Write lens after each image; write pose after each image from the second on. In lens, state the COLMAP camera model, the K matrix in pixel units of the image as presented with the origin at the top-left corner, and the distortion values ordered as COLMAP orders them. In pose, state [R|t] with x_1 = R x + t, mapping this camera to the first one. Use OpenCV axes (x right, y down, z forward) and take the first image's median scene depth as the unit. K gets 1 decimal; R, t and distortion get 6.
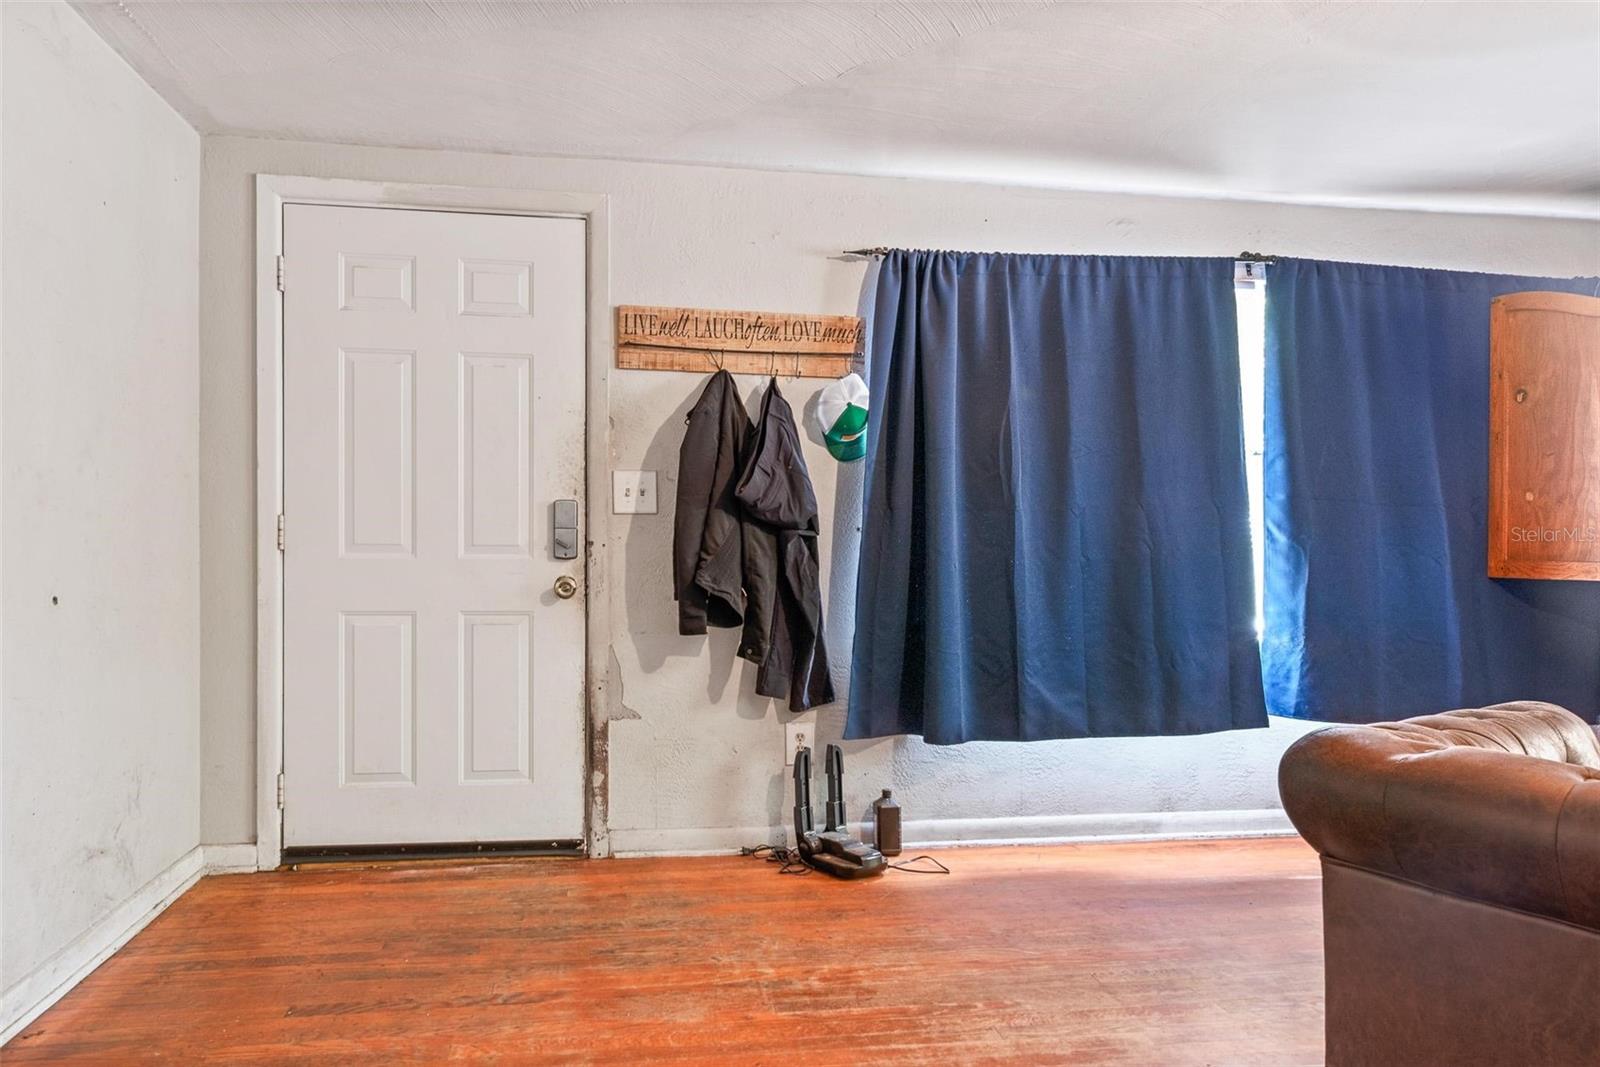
lens RADIAL K [[1005.9, 0, 800.8], [0, 1005.9, 553.8], [0, 0, 1]] dist [0.003307, 0.000689]
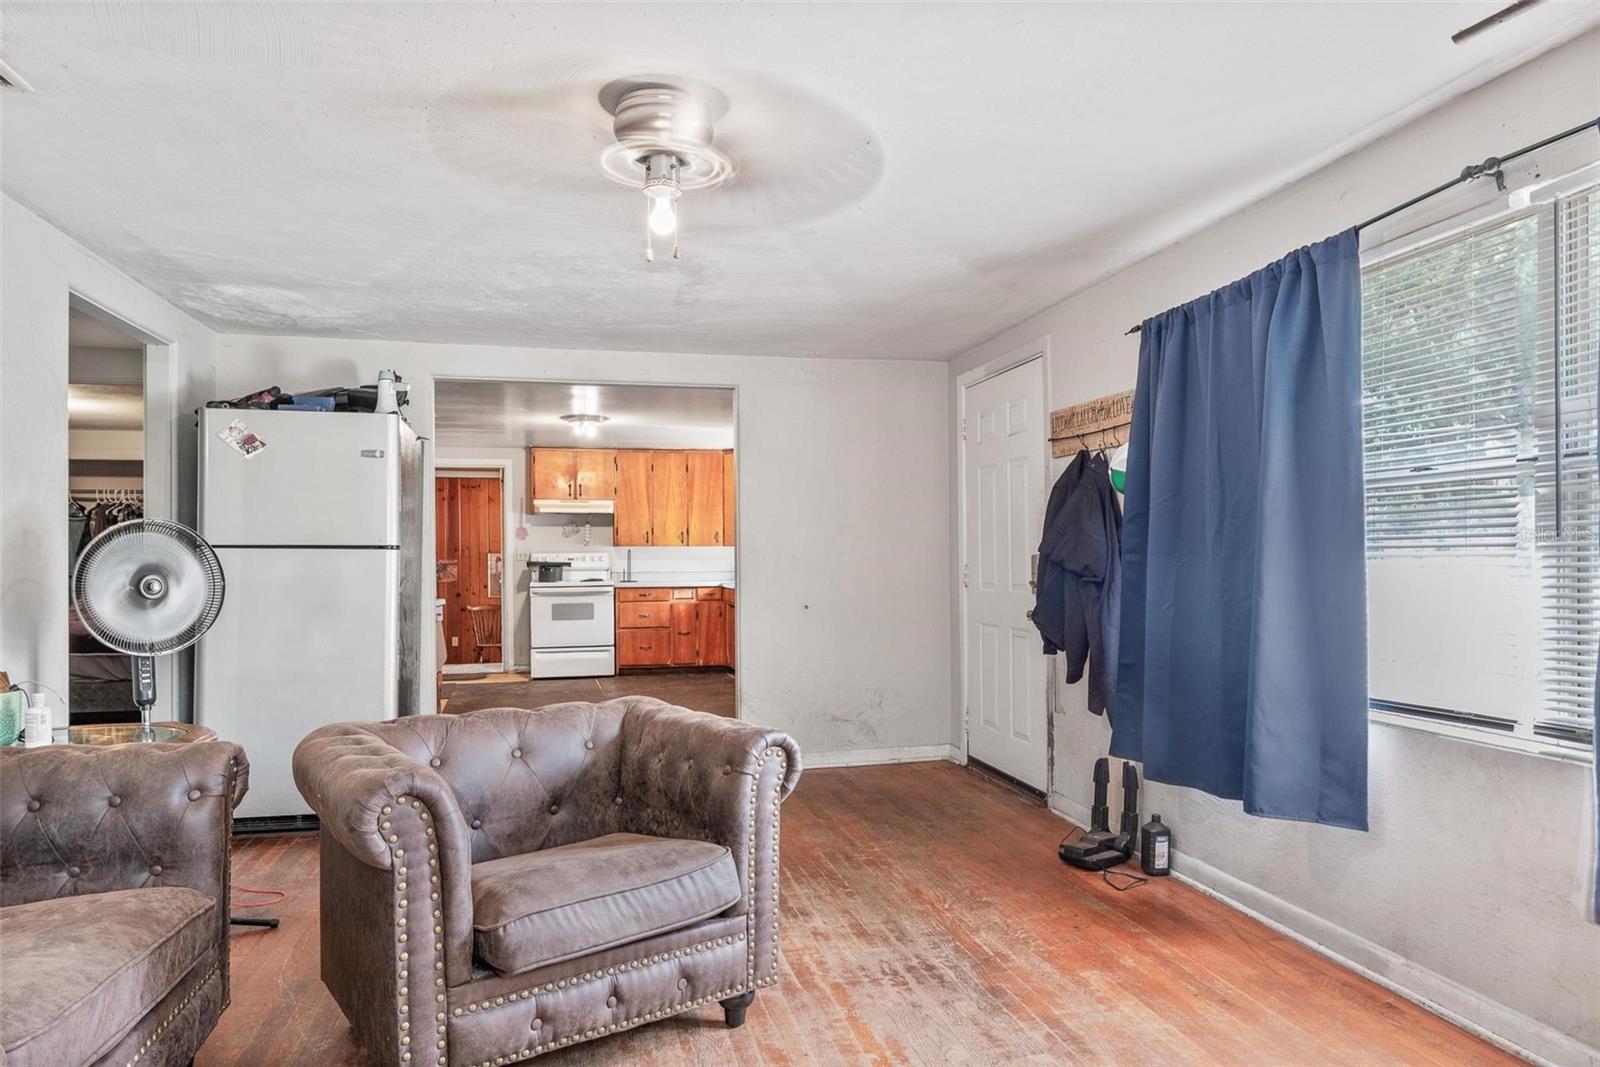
lens RADIAL K [[1005.9, 0, 800.8], [0, 1005.9, 553.8], [0, 0, 1]] dist [0.003307, 0.000689]
pose [[0.082162, -0.014799, -0.996509, 1.166589], [0.000456, 0.999890, -0.014812, -0.032227], [0.996619, 0.000762, 0.082160, 0.539472]]
